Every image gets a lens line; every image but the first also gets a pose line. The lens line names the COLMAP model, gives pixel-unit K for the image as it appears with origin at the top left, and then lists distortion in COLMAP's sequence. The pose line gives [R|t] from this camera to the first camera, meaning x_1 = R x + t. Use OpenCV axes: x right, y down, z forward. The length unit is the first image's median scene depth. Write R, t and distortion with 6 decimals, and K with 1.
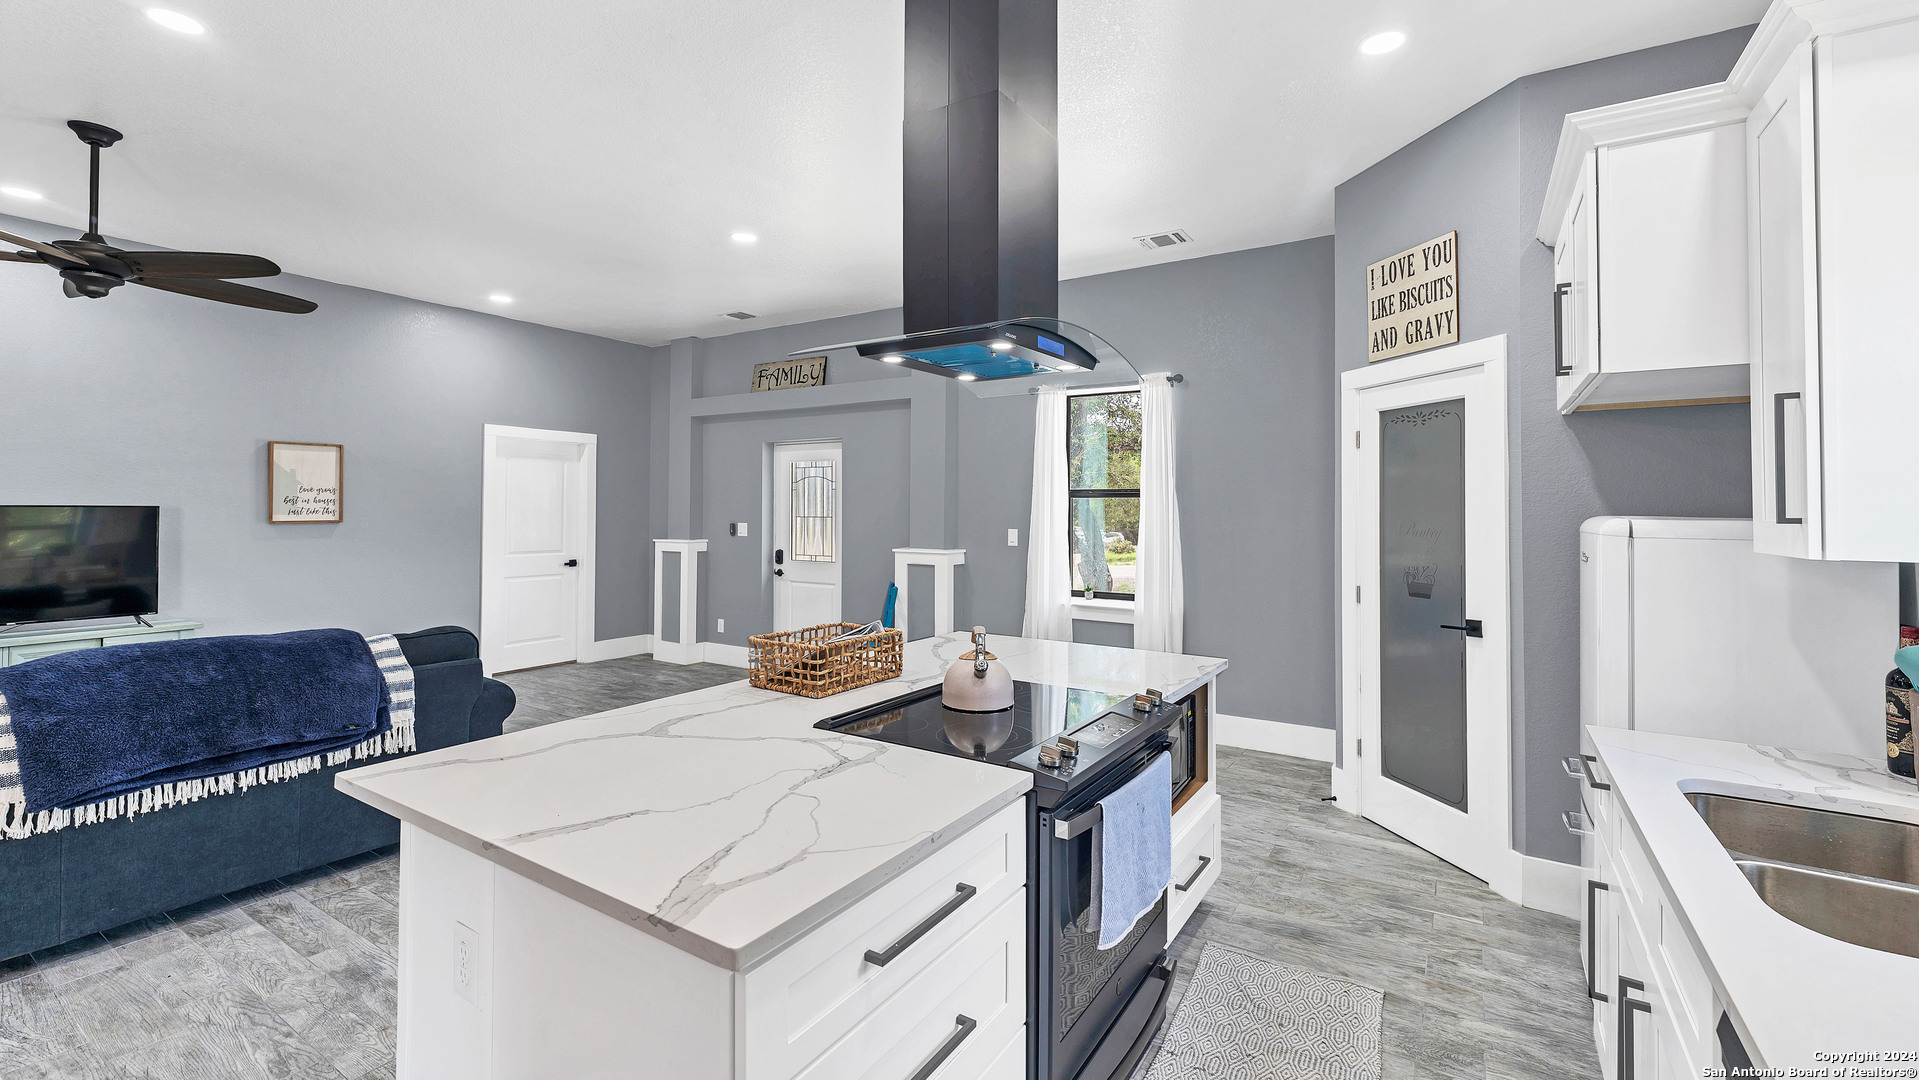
lens RADIAL K [[794.6, 0, 966.6], [0, 794.6, 491.5], [0, 0, 1]] dist [0.002287, 0.000240]
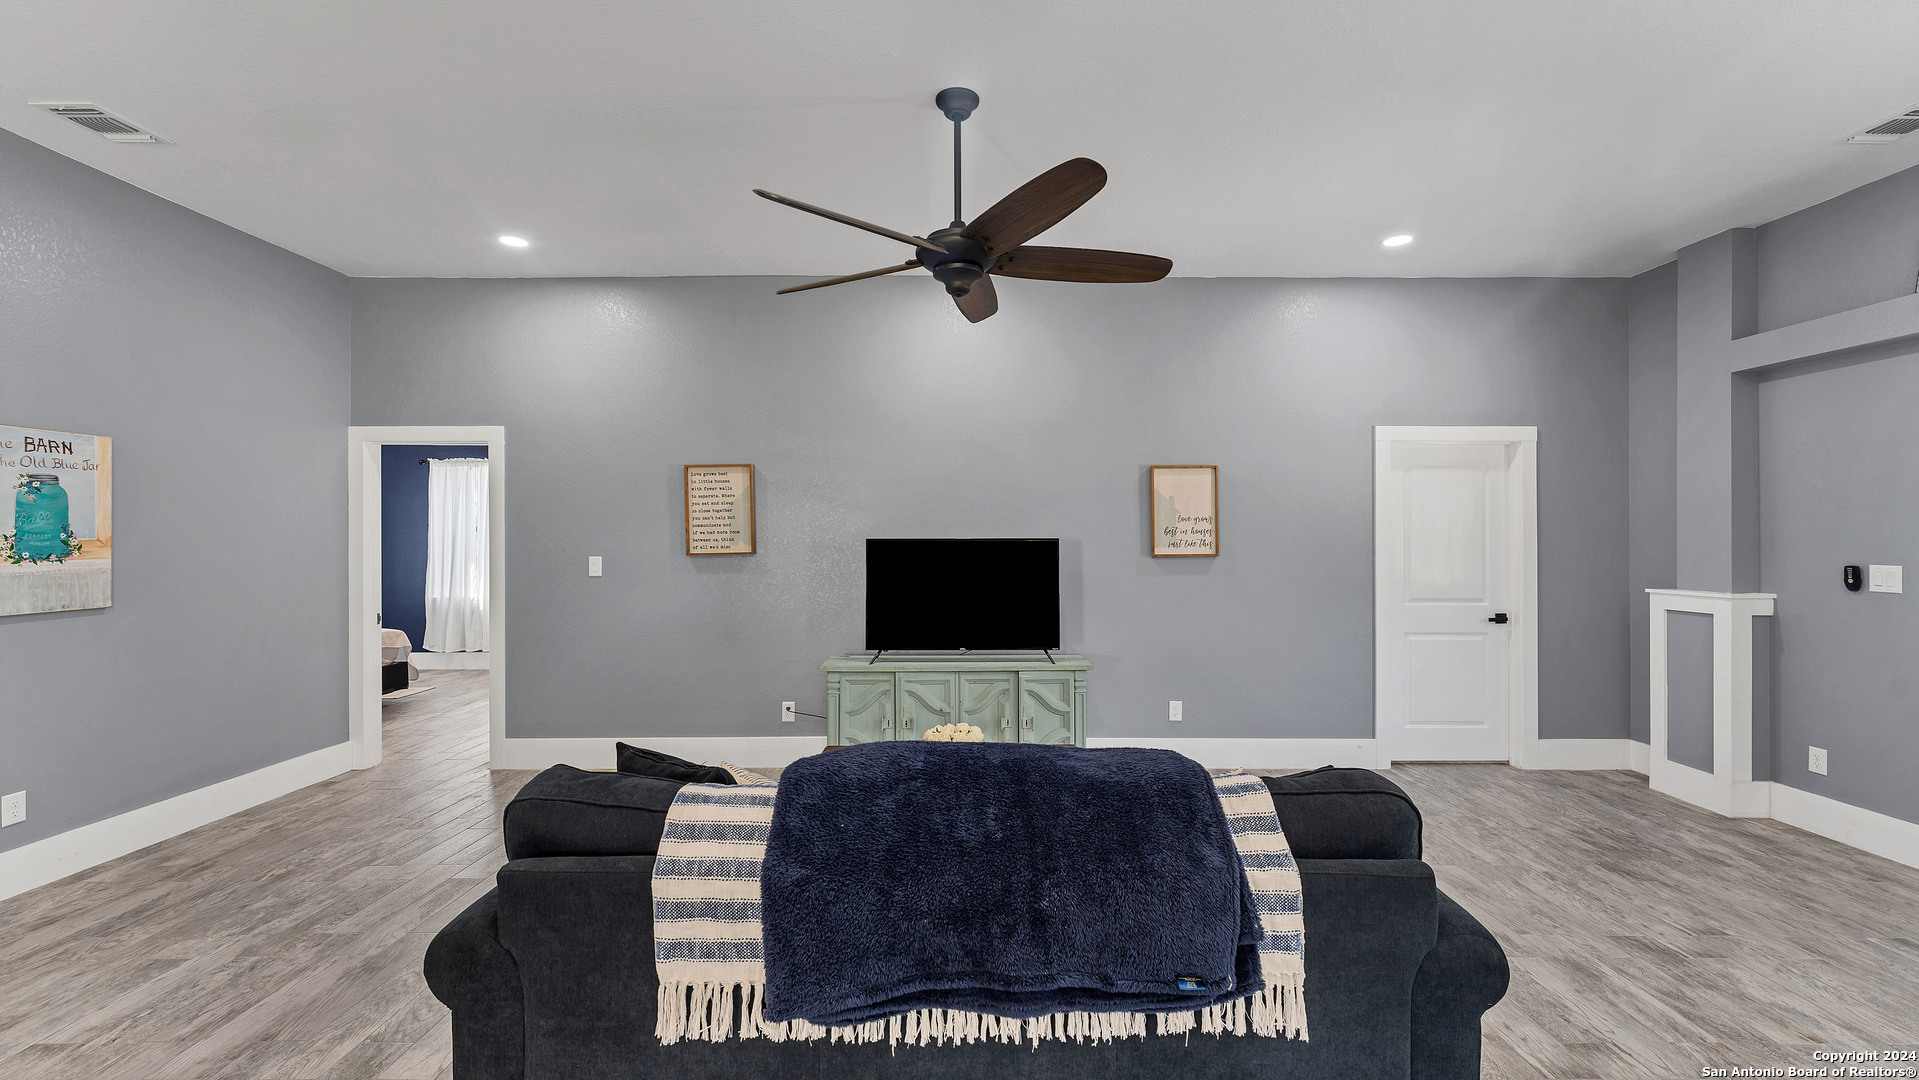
lens RADIAL K [[776.9, 0, 969.2], [0, 776.9, 542.1], [0, 0, 1]] dist [0.000619, -0.000033]
pose [[0.539237, -0.003782, -0.842145, -0.360983], [0.023724, 0.999661, 0.010701, 0.012754], [0.841820, -0.025749, 0.539145, 0.517554]]
